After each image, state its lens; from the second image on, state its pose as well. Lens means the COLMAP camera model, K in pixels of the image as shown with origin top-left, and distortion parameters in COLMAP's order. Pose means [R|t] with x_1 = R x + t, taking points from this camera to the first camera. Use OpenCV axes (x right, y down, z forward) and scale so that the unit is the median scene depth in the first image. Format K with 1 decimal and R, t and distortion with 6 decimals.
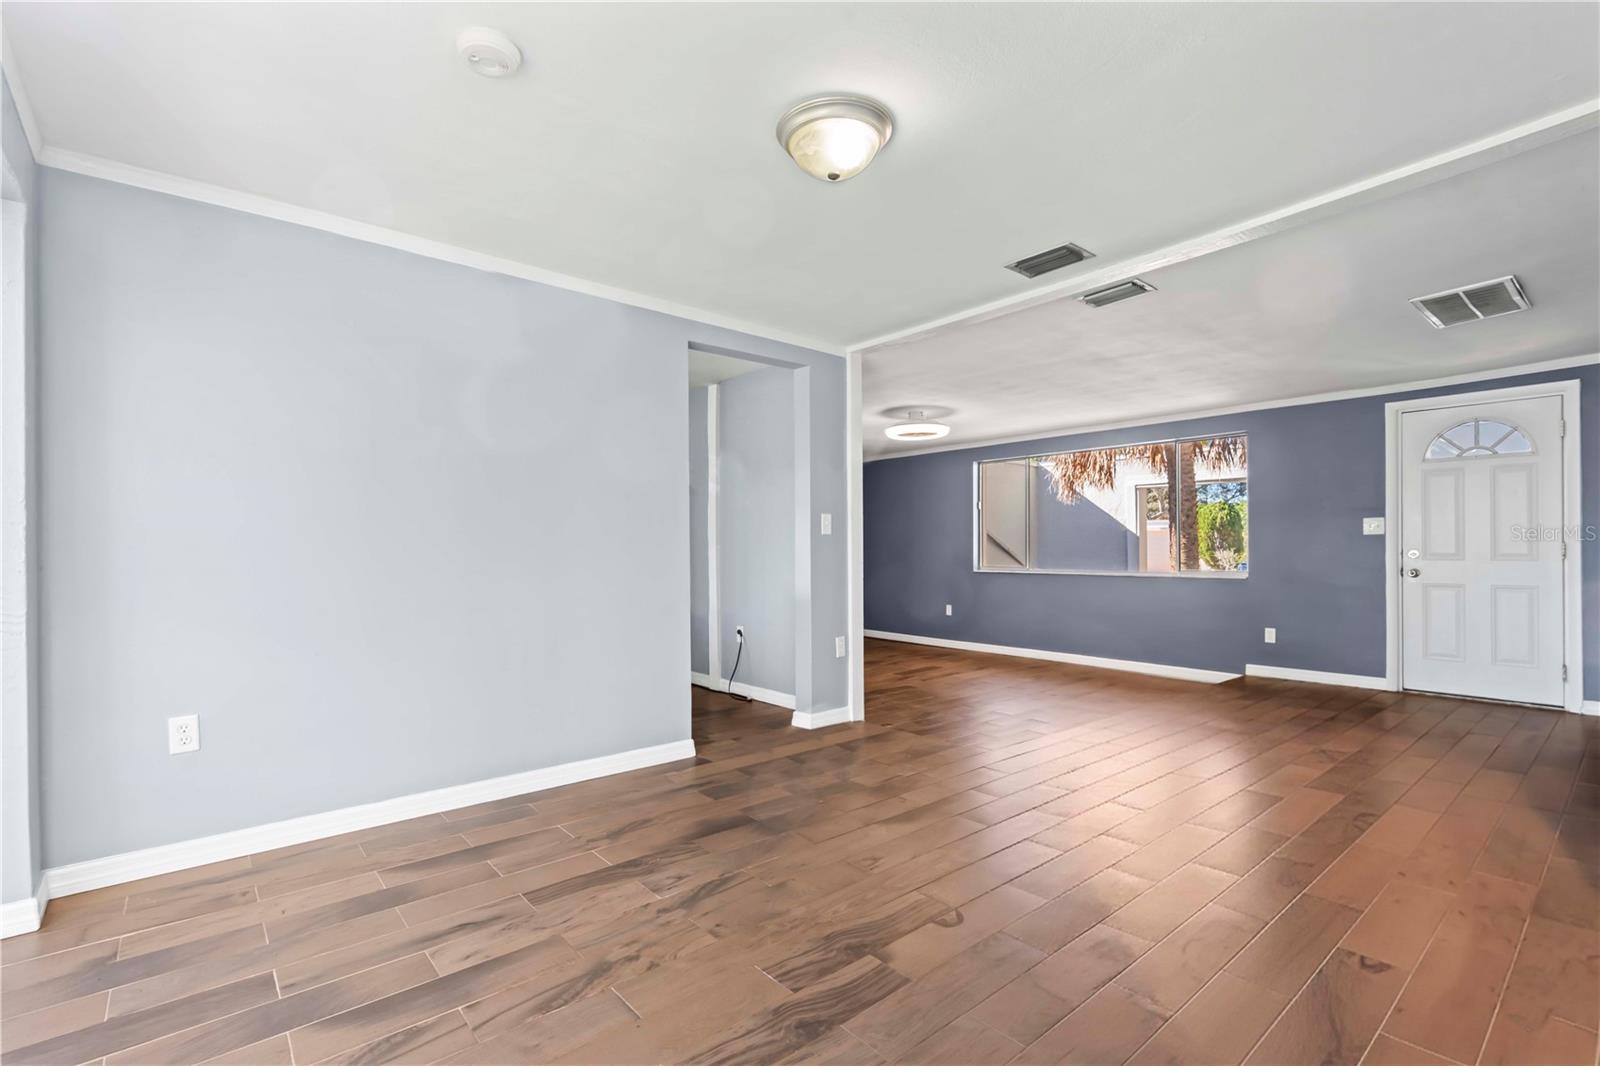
lens RADIAL K [[726.9, 0, 798.0], [0, 726.9, 549.6], [0, 0, 1]] dist [-0.007457, 0.003628]
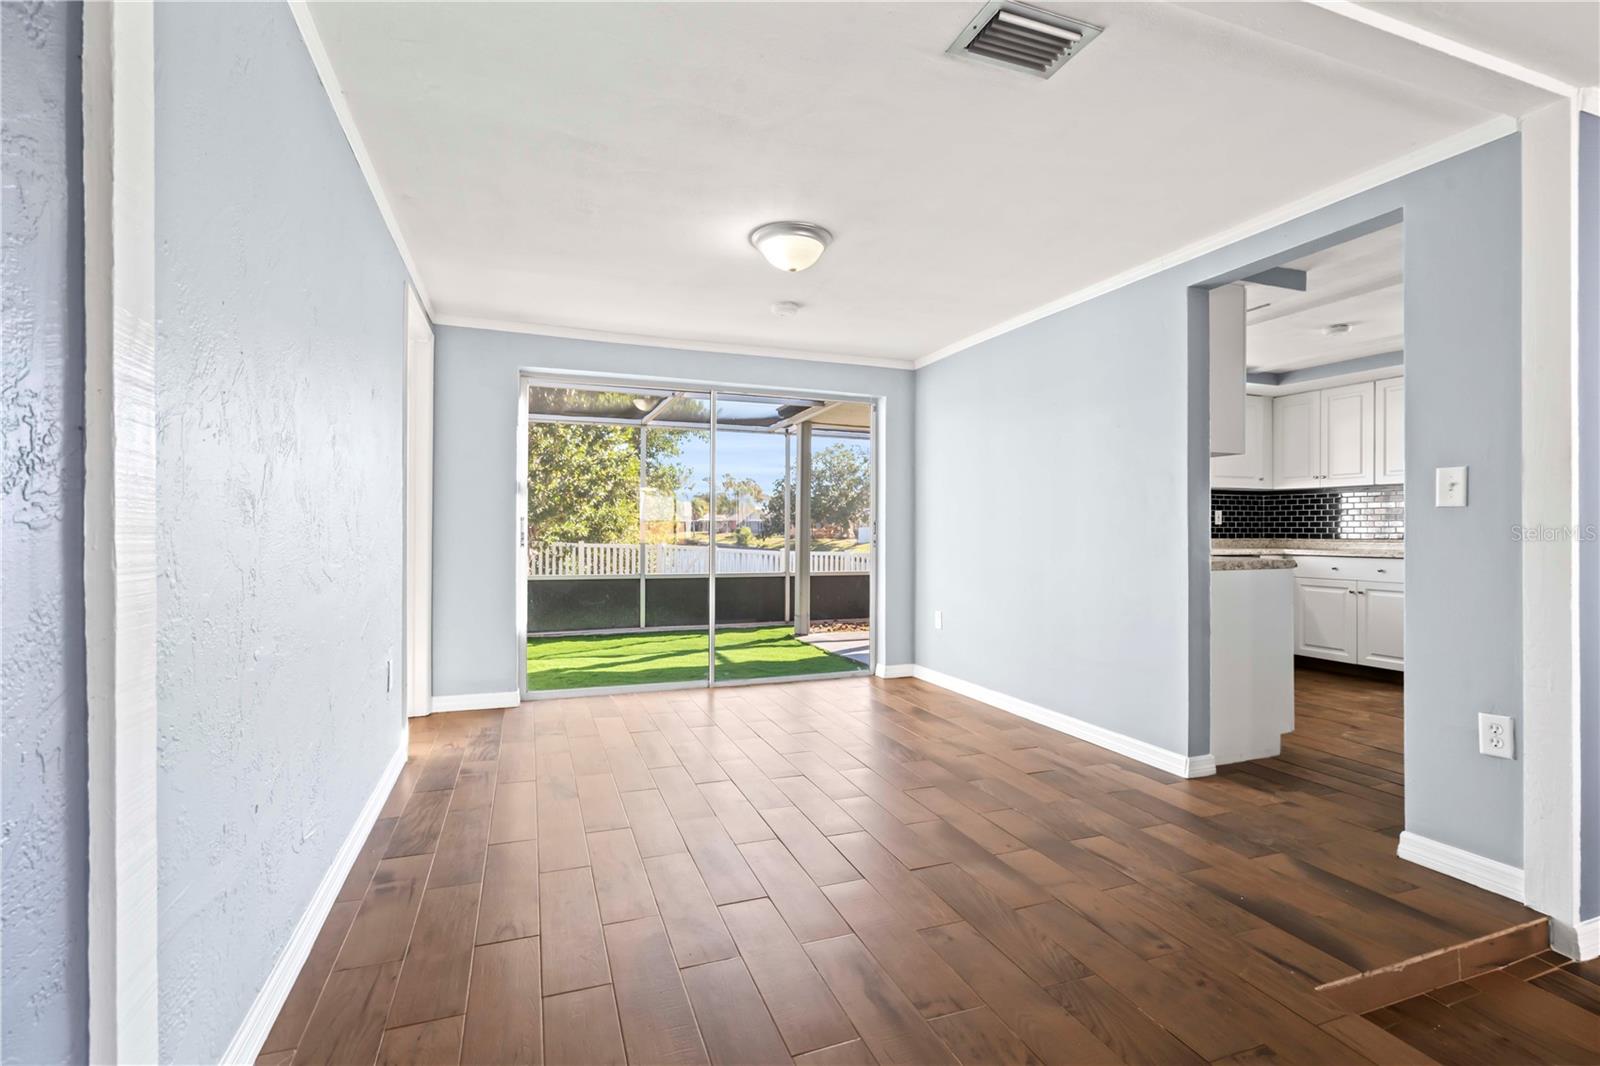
lens RADIAL K [[726.9, 0, 797.0], [0, 726.9, 530.0], [0, 0, 1]] dist [-0.007457, 0.003628]
pose [[-0.333118, 0.000440, -0.942885, 0.823279], [-0.008131, 0.999961, 0.003340, -0.002452], [0.942850, 0.008780, -0.333101, 0.876284]]
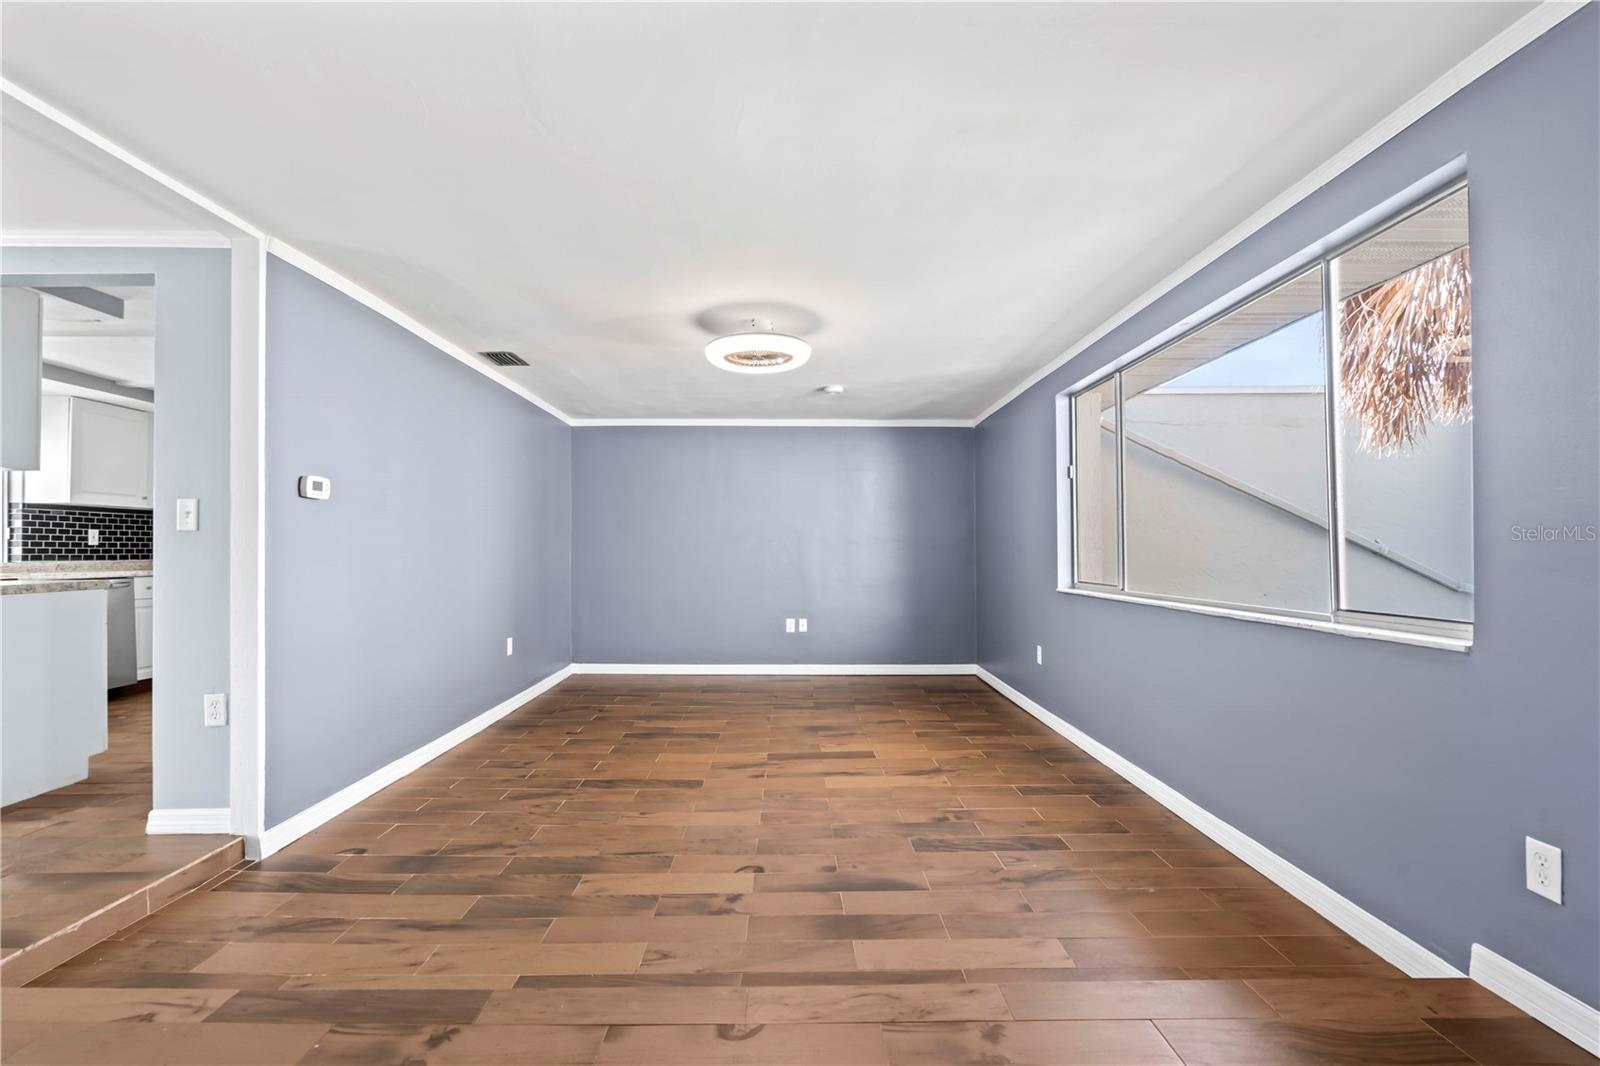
lens RADIAL K [[726.9, 0, 794.7], [0, 726.9, 536.5], [0, 0, 1]] dist [-0.007457, 0.003628]
pose [[0.765906, -0.014031, -0.642799, 1.031891], [0.002173, 0.999813, -0.019234, -0.003308], [0.642949, 0.013335, 0.765793, 1.025920]]
